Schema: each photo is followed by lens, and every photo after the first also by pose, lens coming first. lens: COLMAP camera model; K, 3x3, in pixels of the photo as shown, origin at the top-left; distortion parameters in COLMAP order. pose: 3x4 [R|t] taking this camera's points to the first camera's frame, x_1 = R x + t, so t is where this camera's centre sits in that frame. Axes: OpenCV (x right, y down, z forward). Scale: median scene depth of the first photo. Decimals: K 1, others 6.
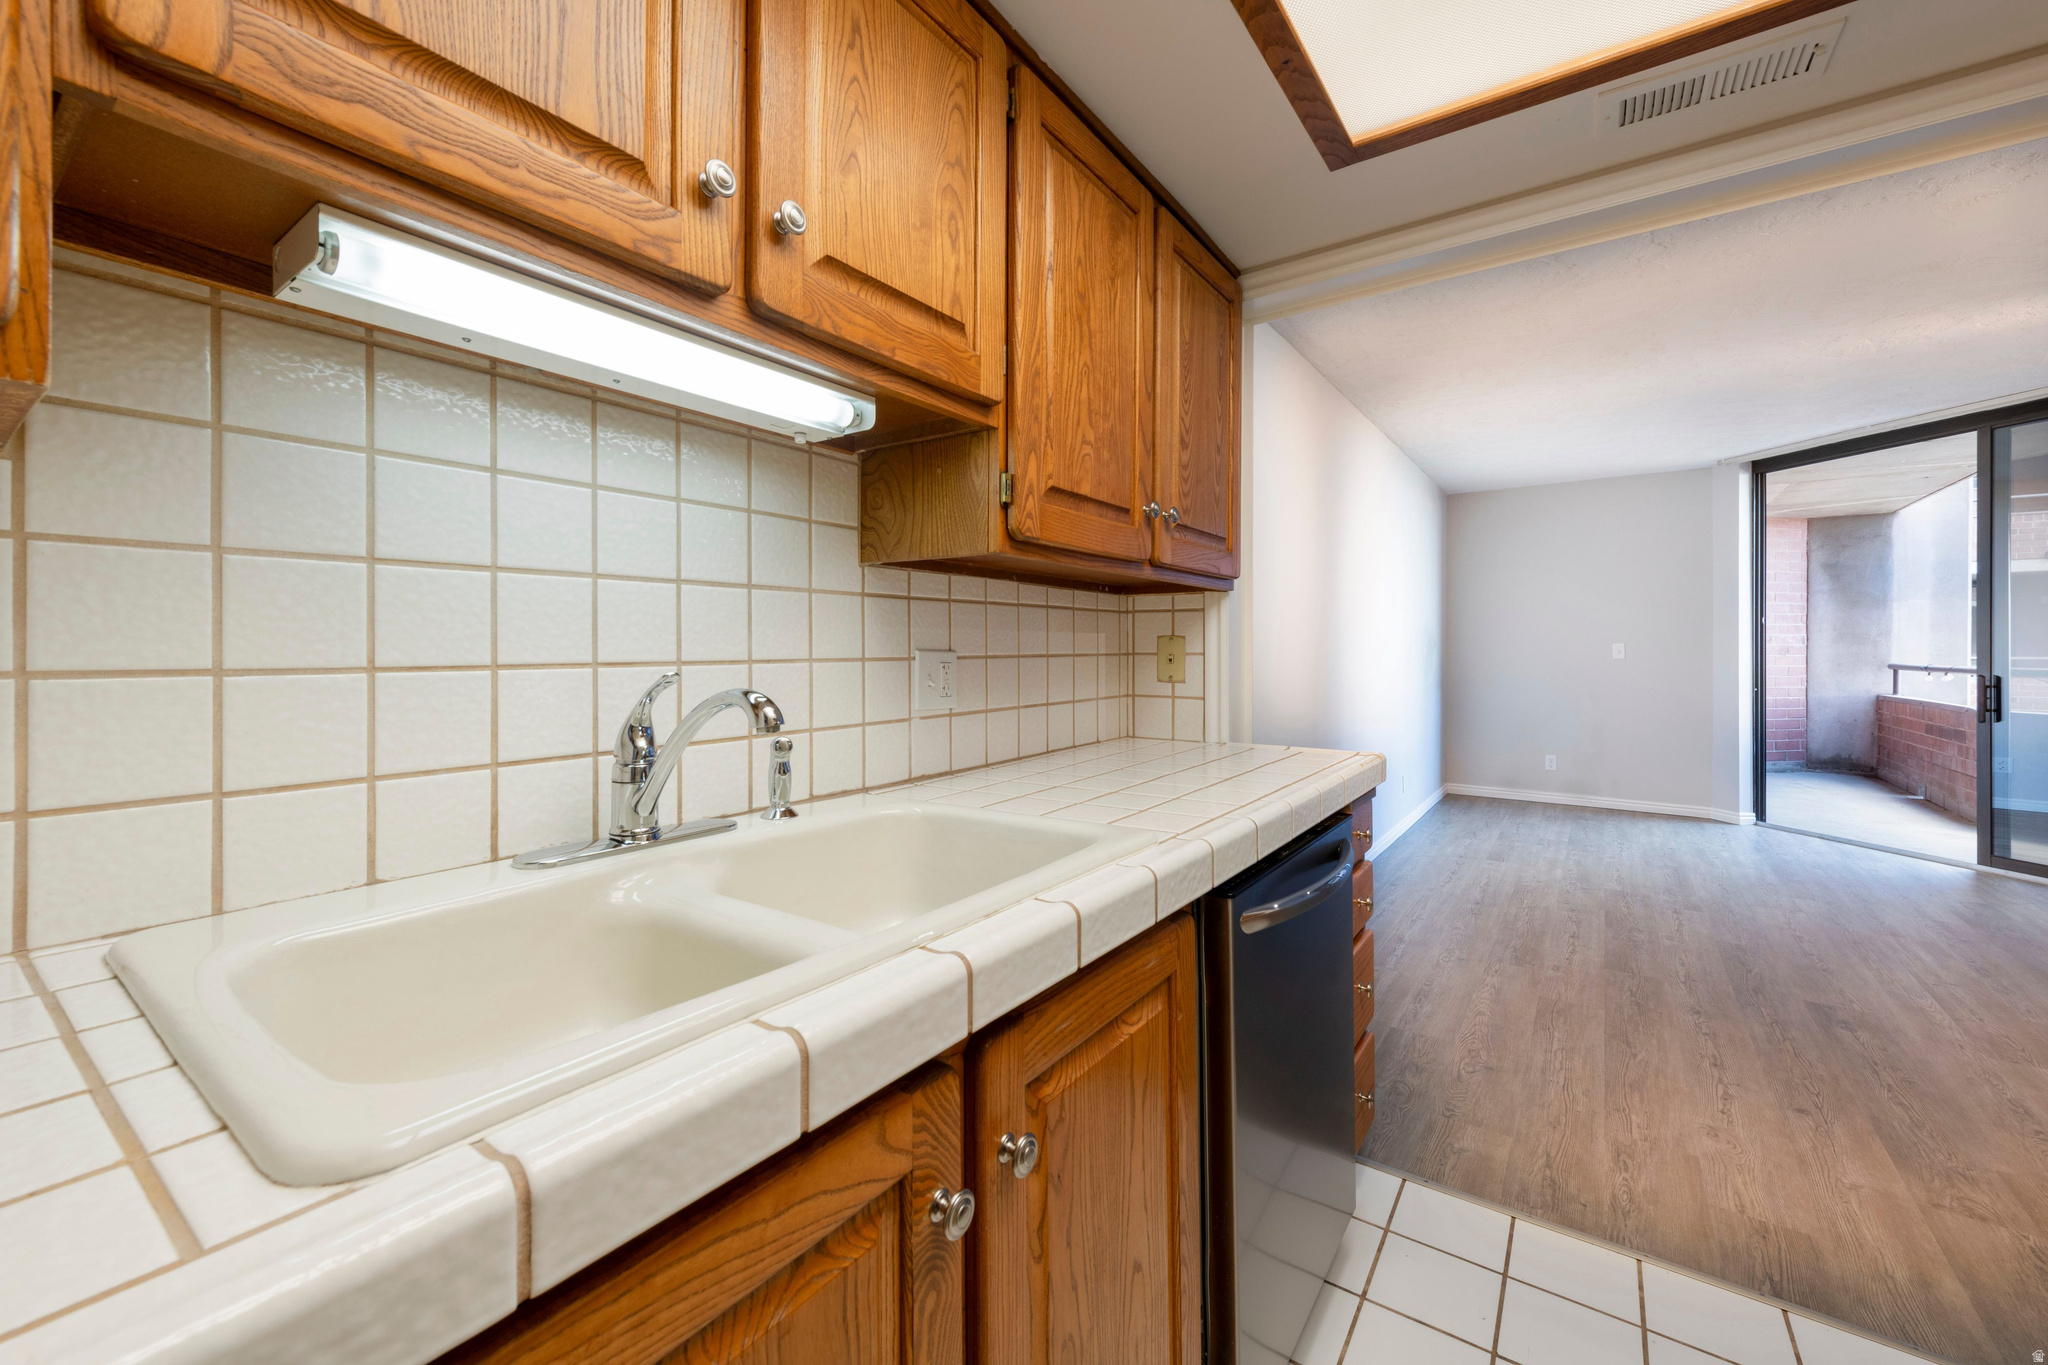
lens RADIAL K [[800.5, 0, 1031.9], [0, 800.5, 647.0], [0, 0, 1]] dist [0.014497, -0.004056]
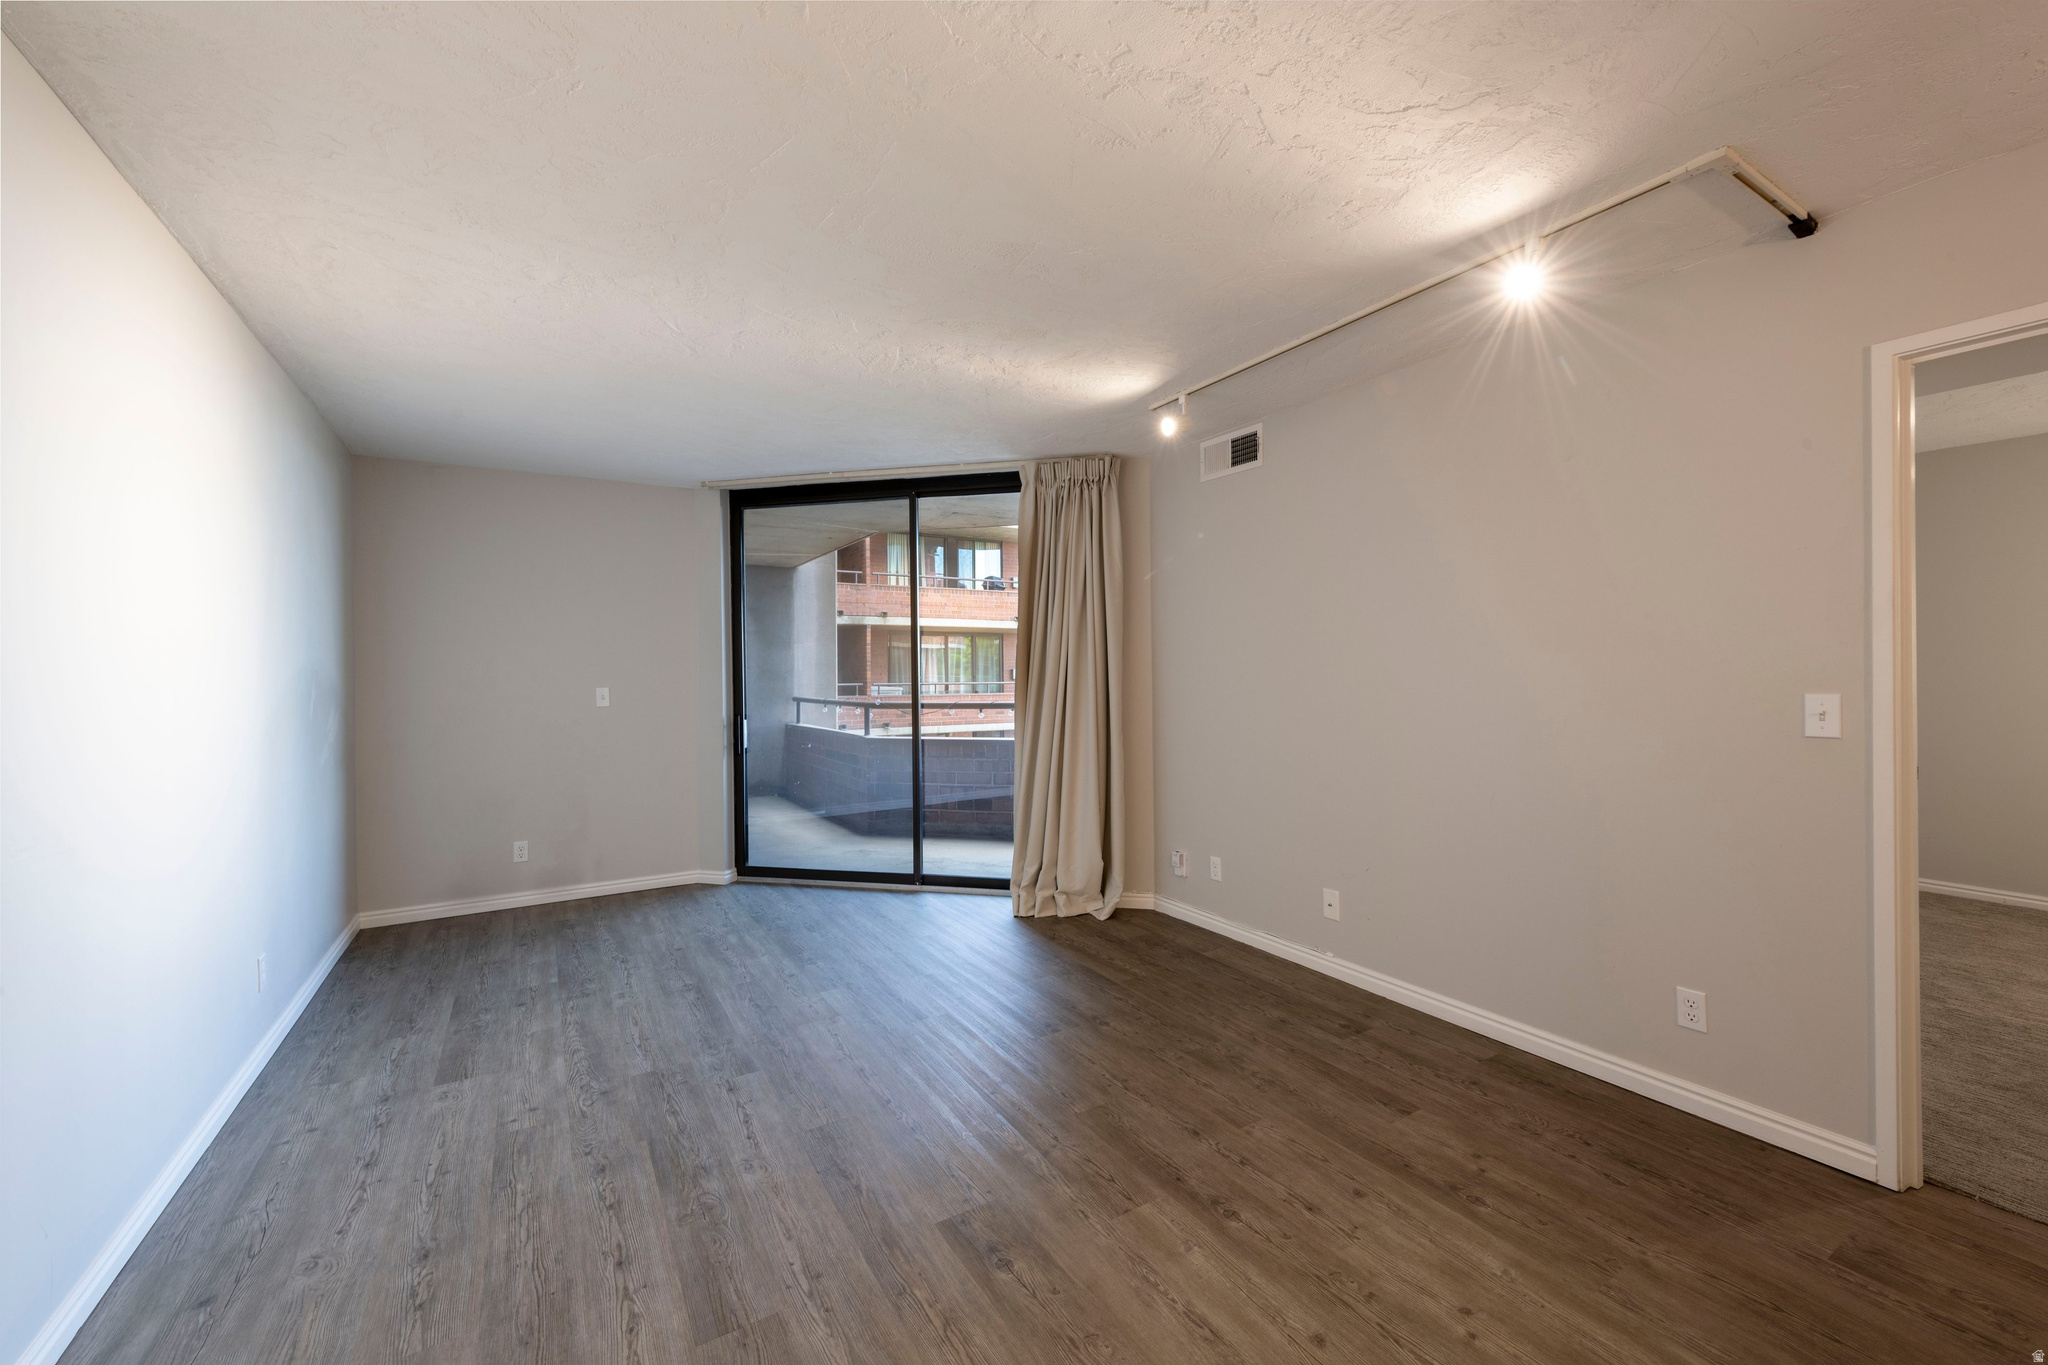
lens RADIAL K [[800.5, 0, 1020.5], [0, 800.5, 677.1], [0, 0, 1]] dist [0.014497, -0.004056]
pose [[0.397624, -0.010479, 0.917489, 0.200142], [0.007155, 0.999940, 0.008320, -0.023491], [-0.917521, 0.003256, 0.397675, 0.375330]]
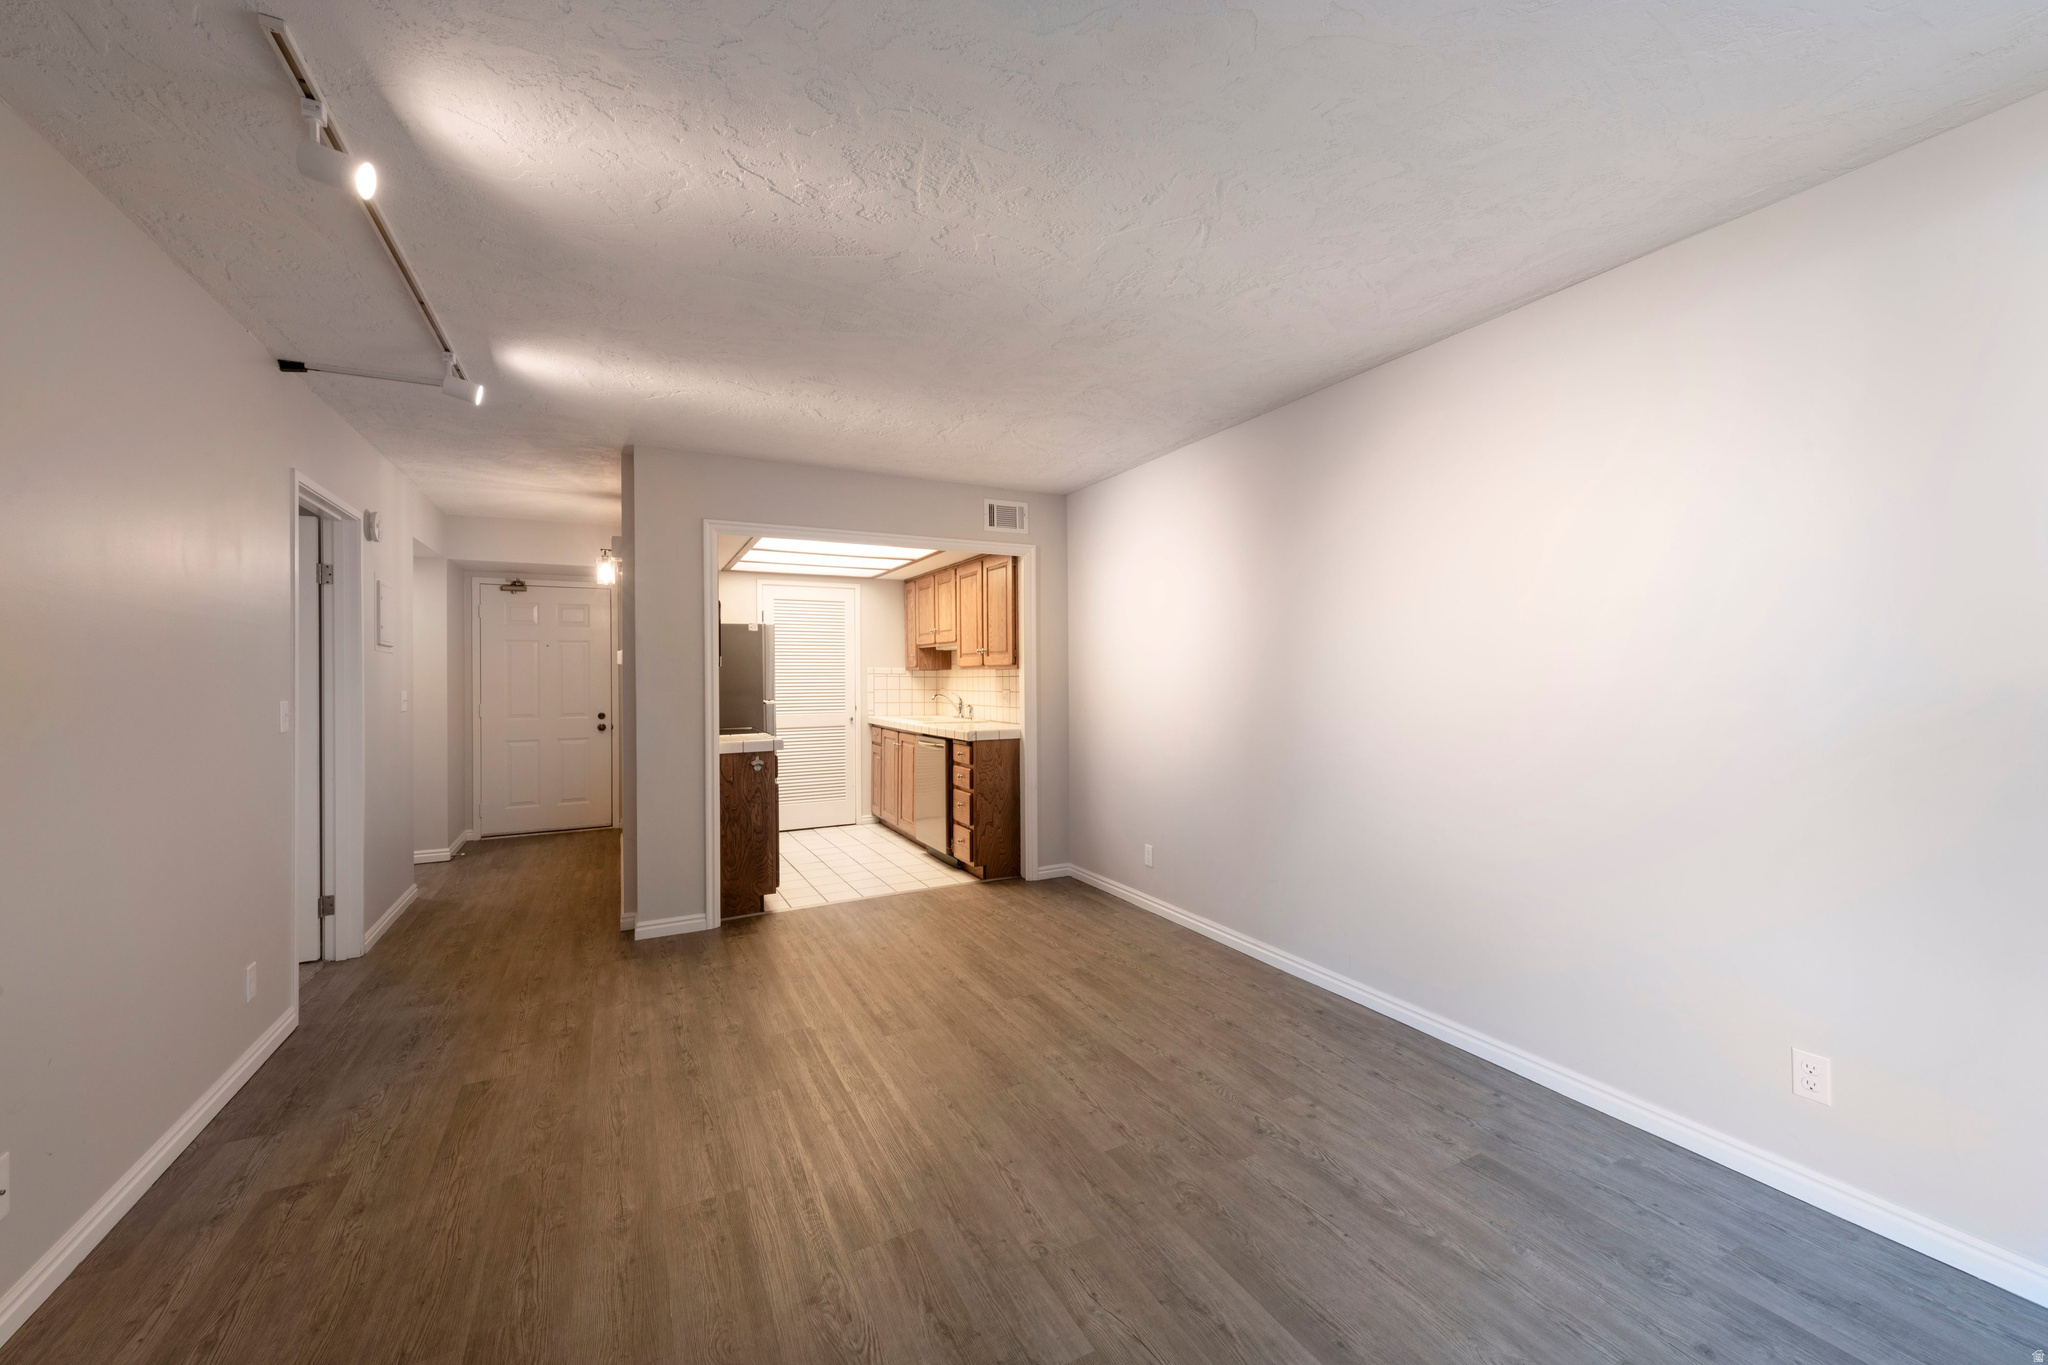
lens RADIAL K [[800.5, 0, 1025.1], [0, 800.5, 671.1], [0, 0, 1]] dist [0.014497, -0.004056]
pose [[-0.462172, -0.000133, -0.886790, 1.060934], [0.010775, 0.999925, -0.005765, -0.021577], [0.886725, -0.012220, -0.462136, 0.935982]]
